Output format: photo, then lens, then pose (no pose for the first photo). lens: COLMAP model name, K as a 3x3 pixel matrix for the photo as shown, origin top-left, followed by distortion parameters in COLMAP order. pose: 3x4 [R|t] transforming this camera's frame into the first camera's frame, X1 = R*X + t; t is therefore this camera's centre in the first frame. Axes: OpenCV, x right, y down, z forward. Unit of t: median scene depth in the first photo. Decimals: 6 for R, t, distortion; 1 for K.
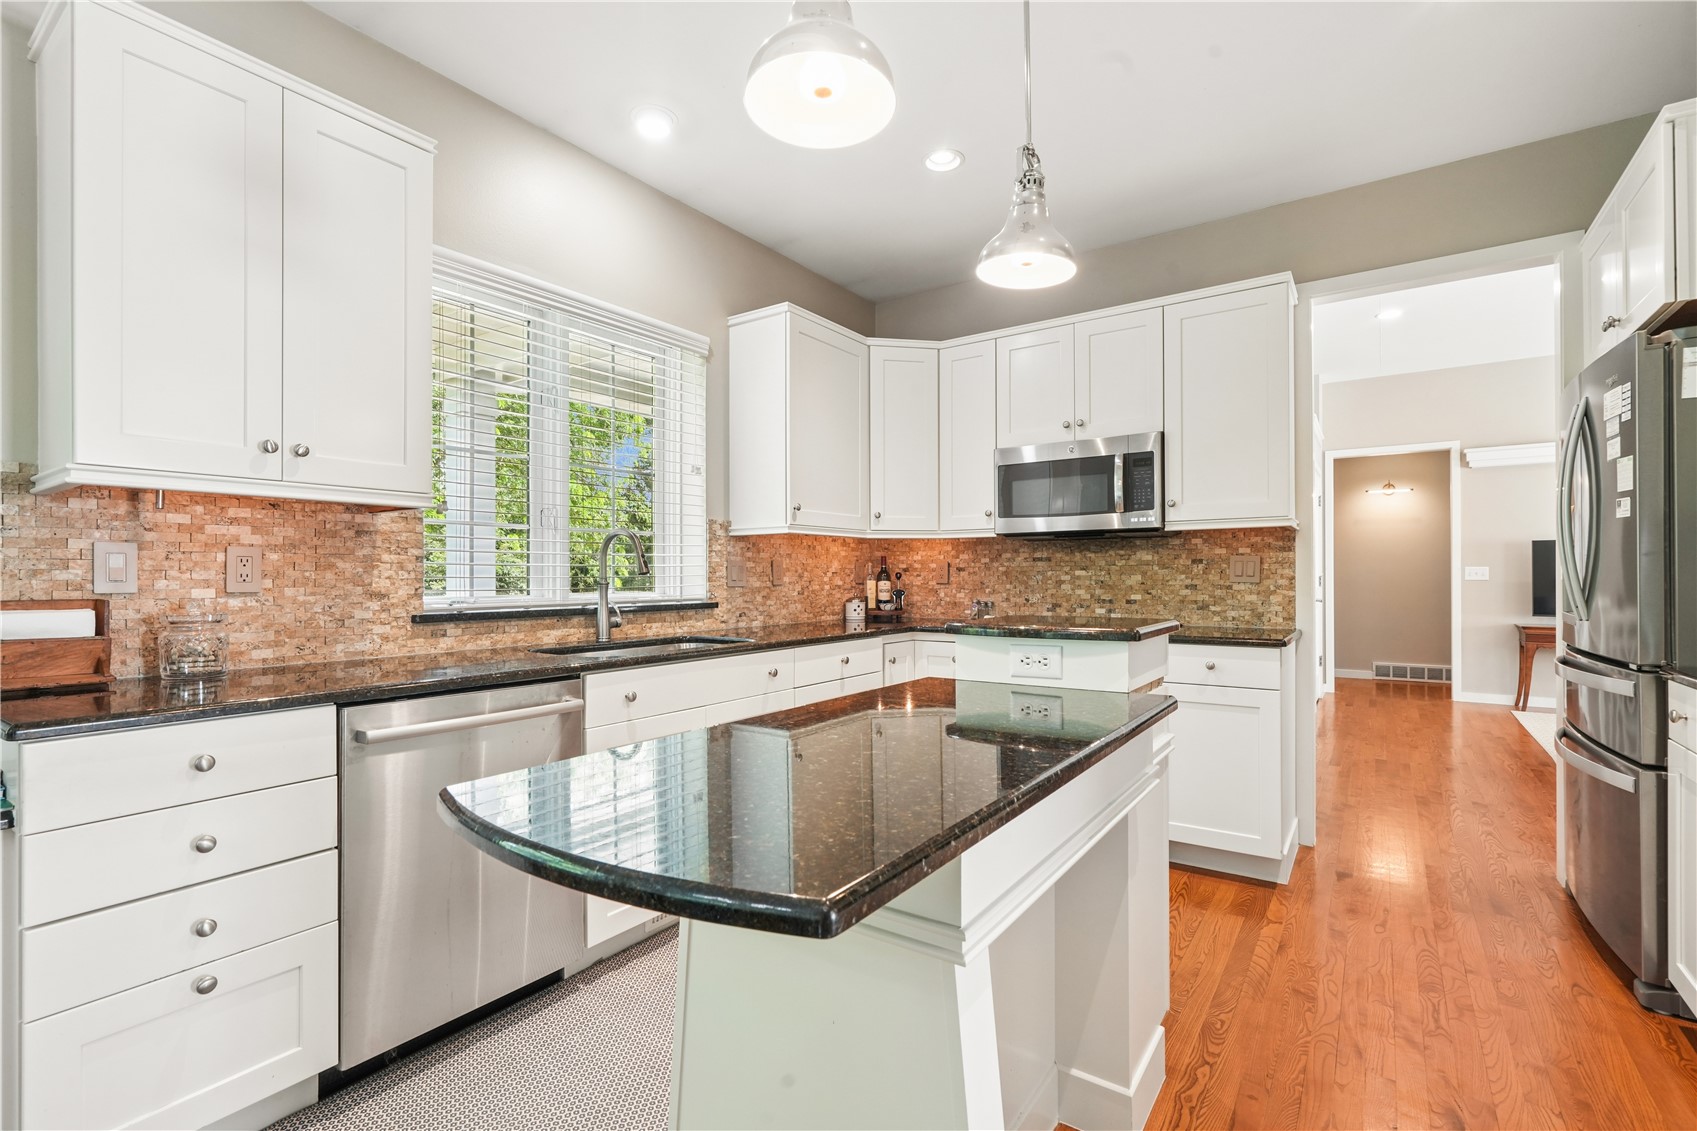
lens RADIAL K [[769.0, 0, 852.1], [0, 769.0, 572.3], [0, 0, 1]] dist [-0.000317, 0.001111]
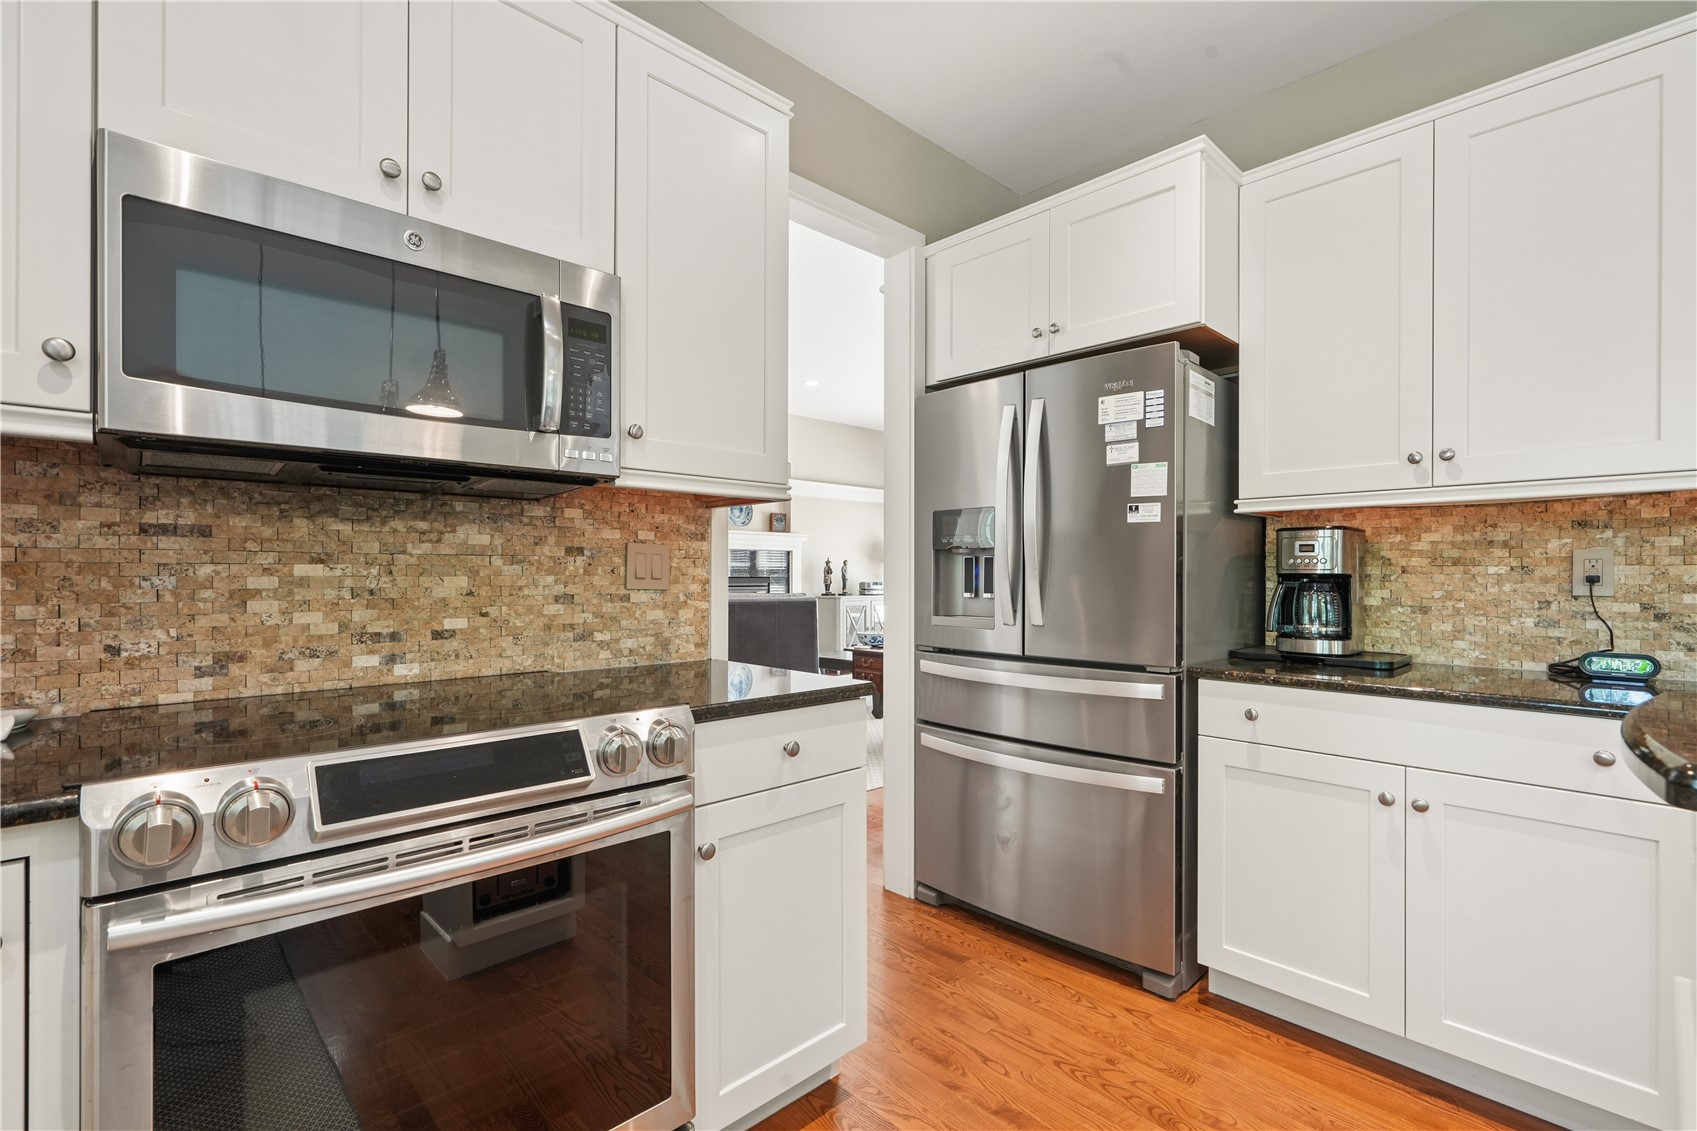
lens RADIAL K [[769.0, 0, 852.1], [0, 769.0, 572.3], [0, 0, 1]] dist [-0.000317, 0.001111]
pose [[0.199469, 0.006942, 0.979880, -0.039964], [-0.008276, 0.999951, -0.005400, 0.001948], [-0.979869, -0.007032, 0.199517, 0.726062]]
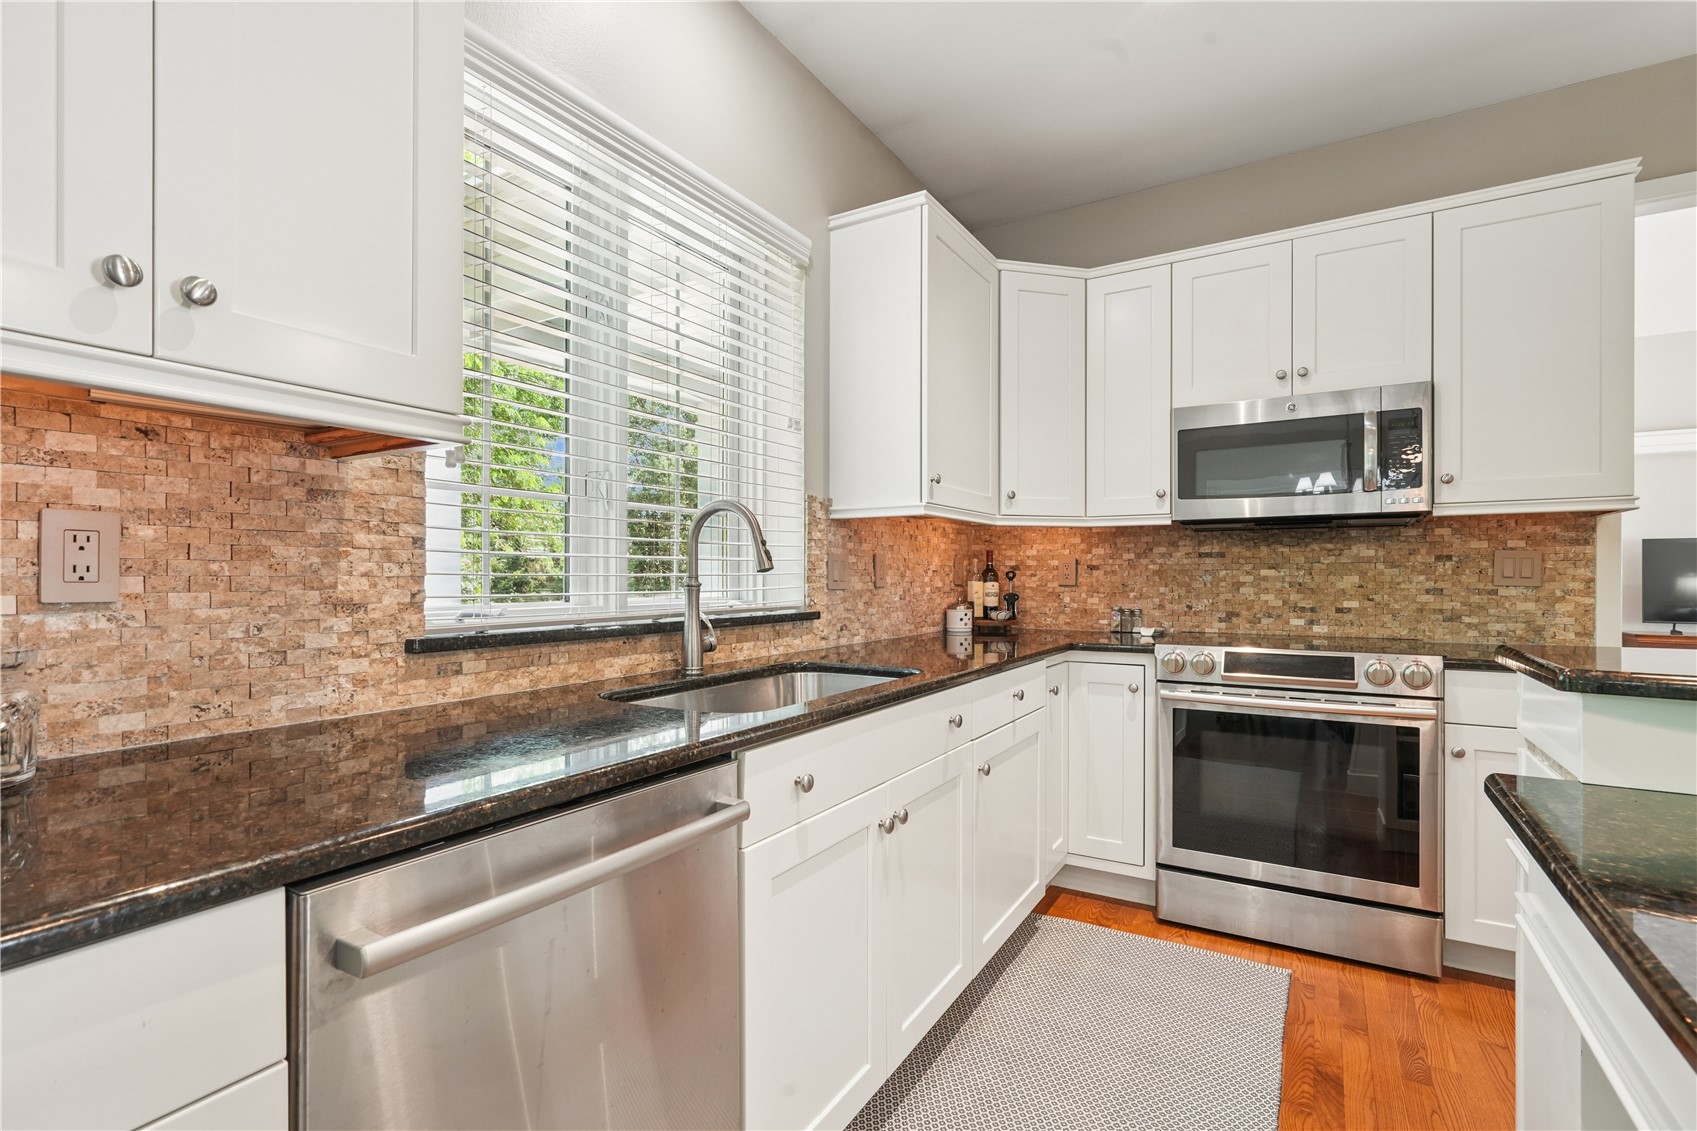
lens RADIAL K [[775.0, 0, 847.4], [0, 775.0, 576.8], [0, 0, 1]] dist [-0.000608, 0.000462]
pose [[0.997941, 0.003924, 0.064013, -0.196227], [-0.004305, 0.999974, 0.005820, 0.002658], [-0.063989, -0.006084, 0.997932, 0.280324]]
